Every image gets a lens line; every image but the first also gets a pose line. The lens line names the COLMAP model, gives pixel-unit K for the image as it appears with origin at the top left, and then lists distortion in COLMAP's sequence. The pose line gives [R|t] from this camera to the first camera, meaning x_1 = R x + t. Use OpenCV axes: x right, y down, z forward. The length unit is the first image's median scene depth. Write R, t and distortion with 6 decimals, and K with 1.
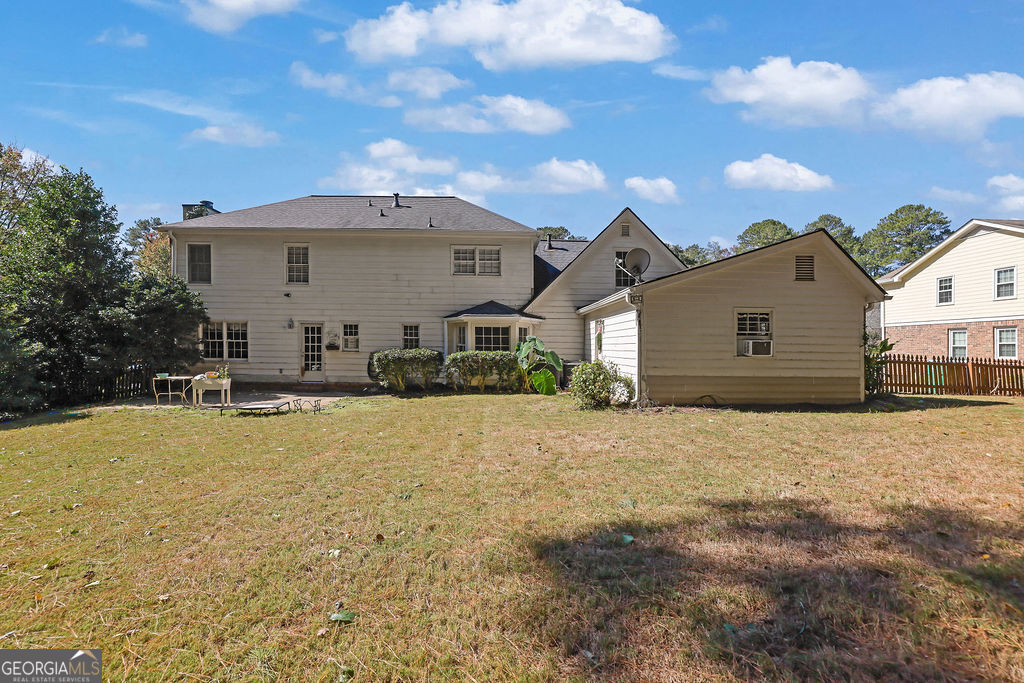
lens RADIAL K [[456.4, 0, 512.0], [0, 456.4, 341.5], [0, 0, 1]] dist [-0.023274, 0.000174]
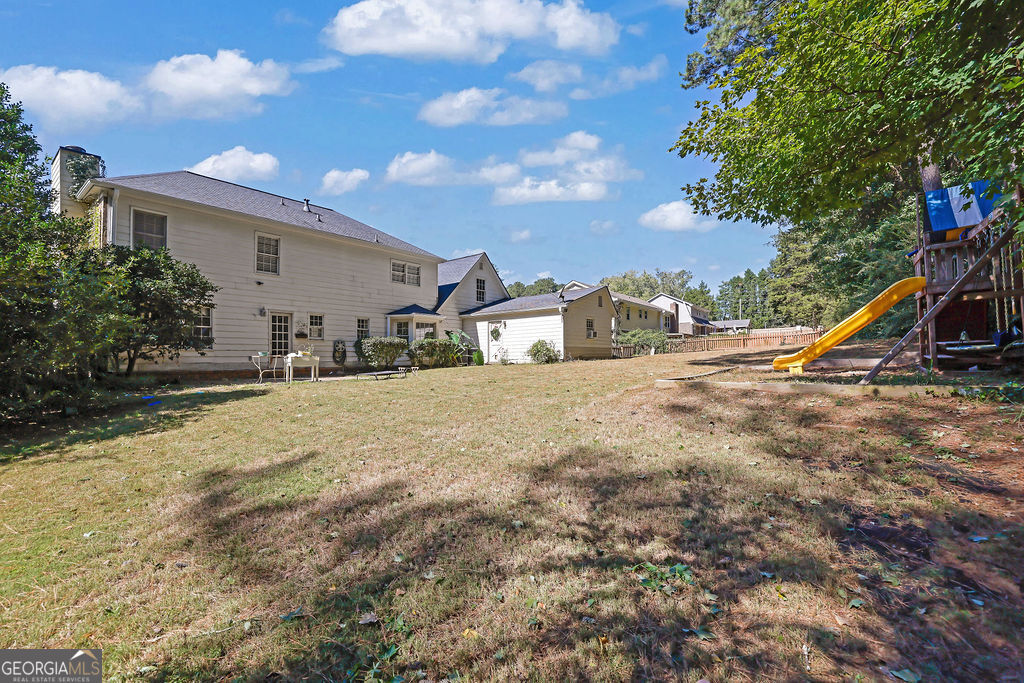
lens RADIAL K [[444.7, 0, 514.3], [0, 444.7, 340.1], [0, 0, 1]] dist [-0.023599, 0.000456]
pose [[0.620466, 0.012498, 0.784134, -0.904385], [0.017308, 0.999411, -0.029625, 0.063215], [-0.784042, 0.031954, 0.619884, -0.052181]]
